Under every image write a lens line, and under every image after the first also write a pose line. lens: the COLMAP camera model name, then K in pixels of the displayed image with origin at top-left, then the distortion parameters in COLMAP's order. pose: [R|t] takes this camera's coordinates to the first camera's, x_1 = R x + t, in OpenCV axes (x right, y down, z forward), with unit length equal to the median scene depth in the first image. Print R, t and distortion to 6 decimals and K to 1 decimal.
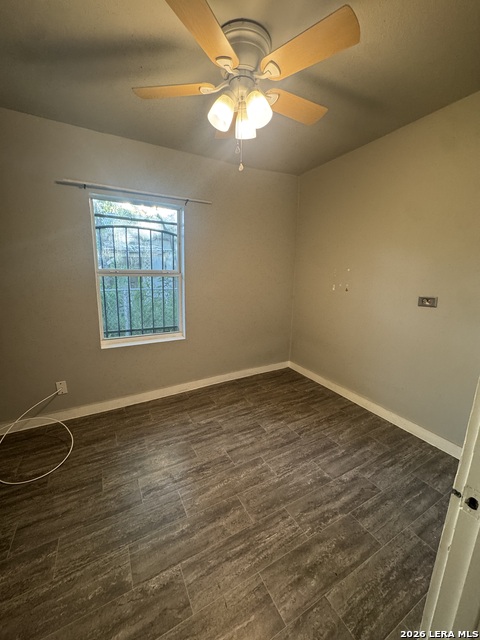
lens RADIAL K [[256.9, 0, 238.3], [0, 256.9, 321.2], [0, 0, 1]] dist [-0.001867, 0.000380]
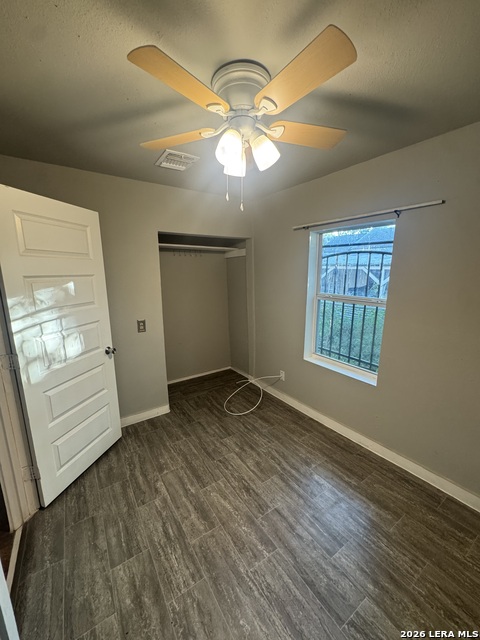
lens RADIAL K [[256.9, 0, 239.0], [0, 256.9, 318.8], [0, 0, 1]] dist [-0.001867, 0.000380]
pose [[0.086316, 0.167763, -0.982041, 0.846240], [-0.201283, 0.968329, 0.147729, -0.275235], [0.975723, 0.184917, 0.117350, 0.785019]]
